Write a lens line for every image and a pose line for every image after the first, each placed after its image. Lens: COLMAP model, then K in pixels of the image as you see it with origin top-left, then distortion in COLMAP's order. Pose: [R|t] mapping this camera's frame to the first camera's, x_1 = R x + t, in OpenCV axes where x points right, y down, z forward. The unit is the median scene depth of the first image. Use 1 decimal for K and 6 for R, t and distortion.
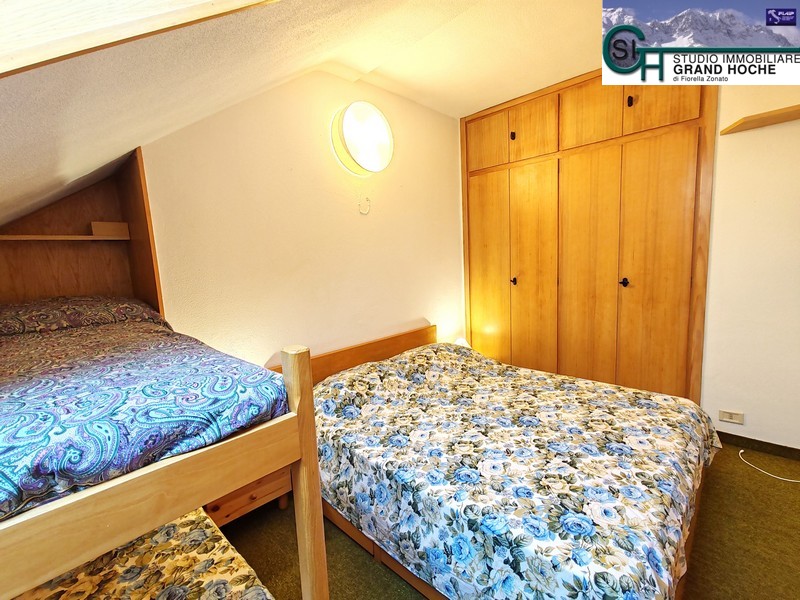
lens RADIAL K [[363.4, 0, 401.4], [0, 363.4, 297.8], [0, 0, 1]] dist [0.002820, 0.002597]
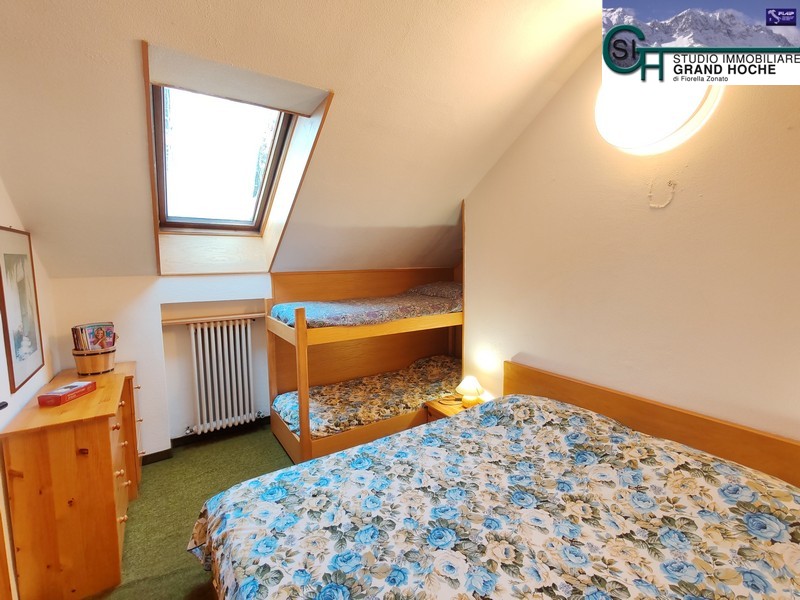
lens RADIAL K [[363.4, 0, 401.6], [0, 363.4, 301.3], [0, 0, 1]] dist [0.002820, 0.002597]
pose [[-0.220056, 0.157496, -0.962689, 0.989140], [-0.085432, 0.979977, 0.179852, -0.216861], [0.971739, 0.121822, -0.202194, 1.049670]]
